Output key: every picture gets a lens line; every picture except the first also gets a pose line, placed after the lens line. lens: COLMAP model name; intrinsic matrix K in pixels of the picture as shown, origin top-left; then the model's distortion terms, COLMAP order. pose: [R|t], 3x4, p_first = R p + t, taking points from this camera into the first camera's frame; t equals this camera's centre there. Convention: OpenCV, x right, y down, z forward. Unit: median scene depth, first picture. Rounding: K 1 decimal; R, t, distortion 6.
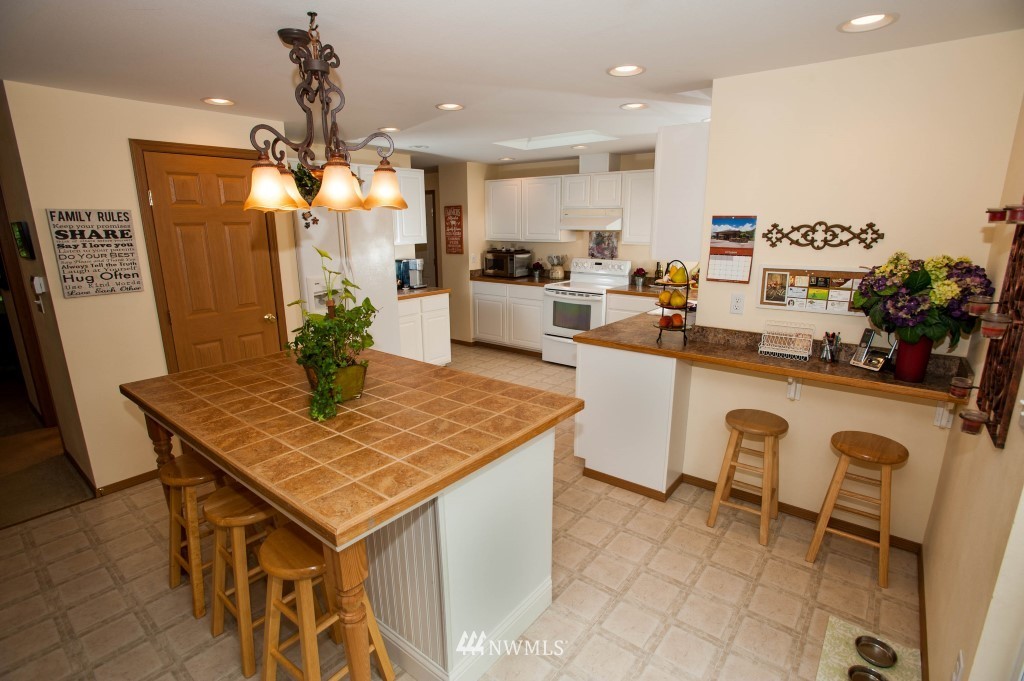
lens RADIAL K [[493.3, 0, 512.0], [0, 493.3, 340.5], [0, 0, 1]] dist [-0.062306, 0.025001]
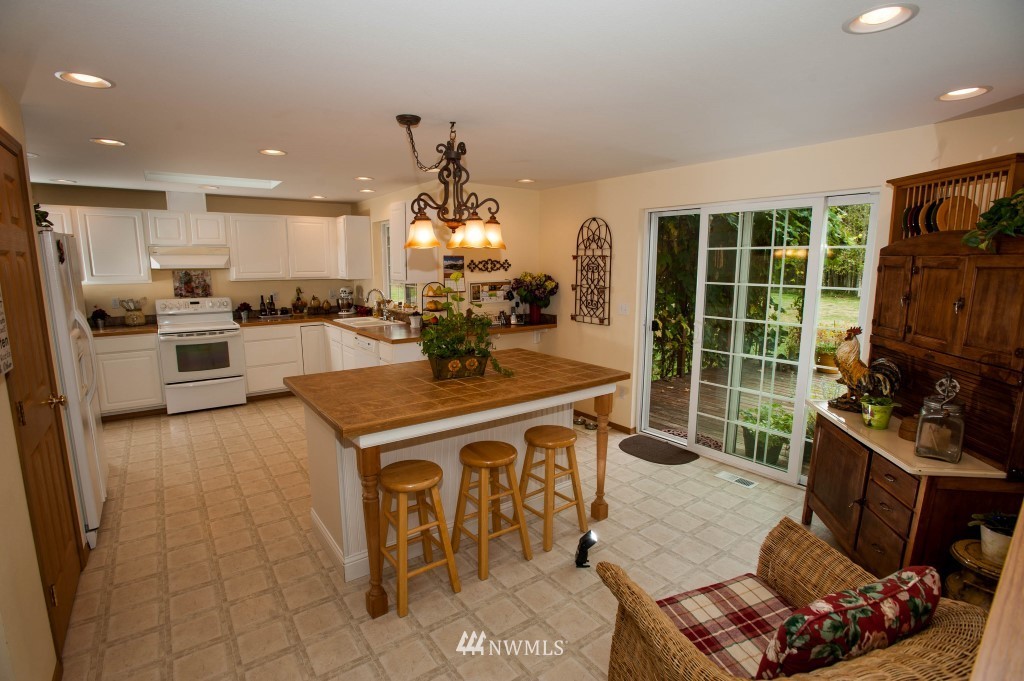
lens RADIAL K [[493.3, 0, 512.0], [0, 493.3, 340.5], [0, 0, 1]] dist [-0.062306, 0.025001]
pose [[0.267091, -0.147286, 0.952349, -1.341487], [0.220760, 0.971322, 0.088306, -0.068191], [-0.938044, 0.186655, 0.291947, 0.338983]]
